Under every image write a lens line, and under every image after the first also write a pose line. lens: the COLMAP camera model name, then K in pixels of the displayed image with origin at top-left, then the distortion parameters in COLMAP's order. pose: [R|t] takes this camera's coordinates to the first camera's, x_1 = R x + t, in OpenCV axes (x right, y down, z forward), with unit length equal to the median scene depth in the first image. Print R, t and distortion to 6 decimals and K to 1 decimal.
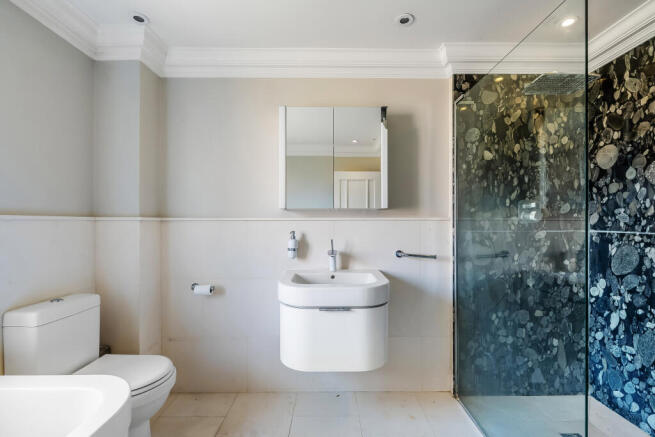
lens RADIAL K [[285.7, 0, 328.5], [0, 285.7, 222.2], [0, 0, 1]] dist [0.002381, 0.000004]
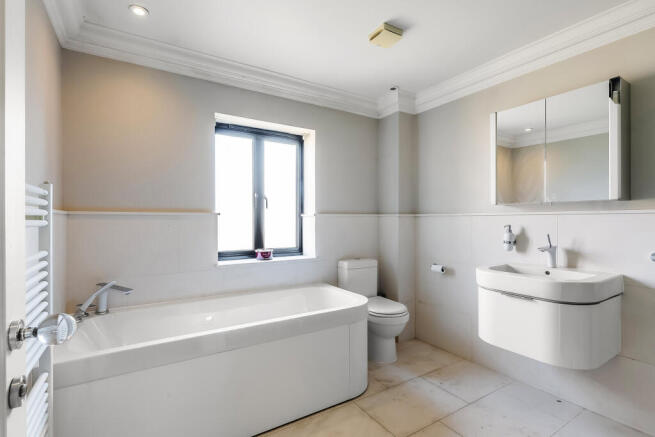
lens RADIAL K [[303.8, 0, 326.9], [0, 303.8, 218.8], [0, 0, 1]] dist [0.000441, 0.000074]
pose [[0.534064, -0.001347, -0.845443, 0.494670], [0.003412, 0.999994, 0.000562, 0.004814], [0.845437, -0.003185, 0.534065, -0.184797]]
